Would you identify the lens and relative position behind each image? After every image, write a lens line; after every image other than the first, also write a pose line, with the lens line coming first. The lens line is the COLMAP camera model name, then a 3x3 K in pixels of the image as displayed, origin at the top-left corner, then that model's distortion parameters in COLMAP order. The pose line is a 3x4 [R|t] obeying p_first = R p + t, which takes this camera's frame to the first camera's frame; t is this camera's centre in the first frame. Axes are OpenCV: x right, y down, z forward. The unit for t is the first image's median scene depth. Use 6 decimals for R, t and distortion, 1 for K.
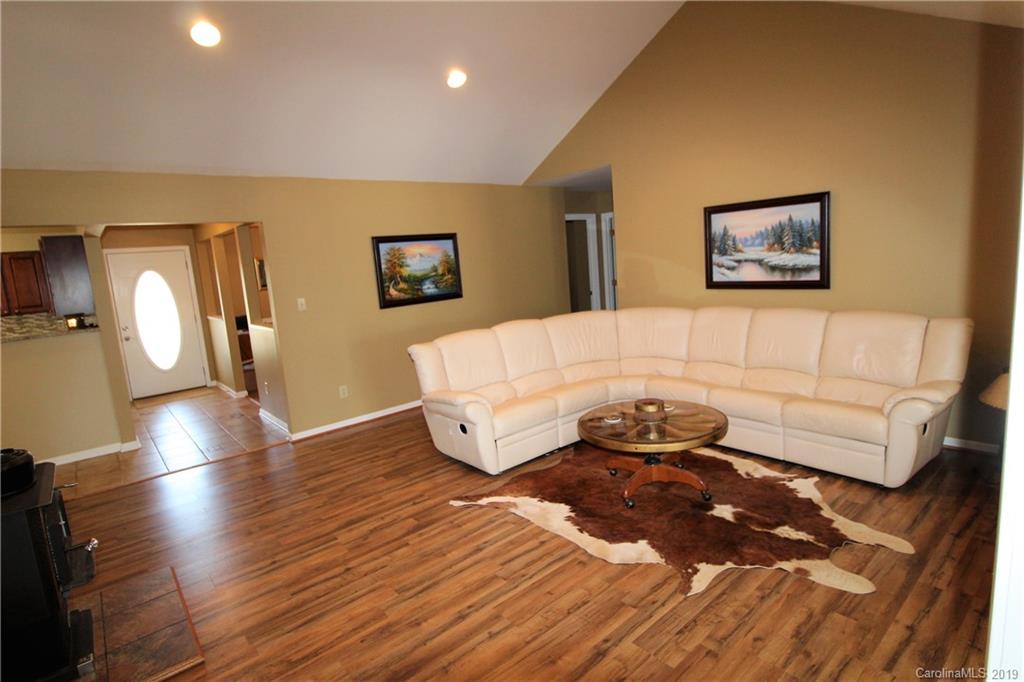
lens RADIAL K [[523.6, 0, 520.9], [0, 523.6, 333.2], [0, 0, 1]] dist [0.002959, -0.006318]
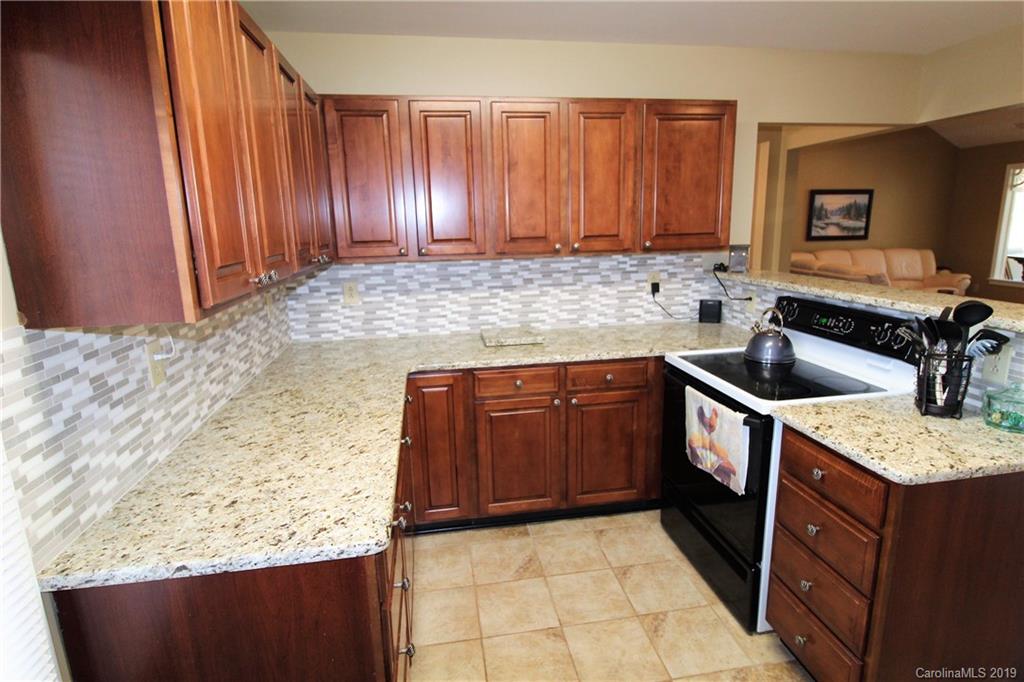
lens RADIAL K [[537.9, 0, 517.0], [0, 537.9, 334.9], [0, 0, 1]] dist [-0.000217, -0.006420]
pose [[0.516636, -0.111726, 0.848884, -1.795417], [0.107069, 0.992098, 0.065412, -0.002154], [-0.849484, 0.057095, 0.524516, 1.058186]]
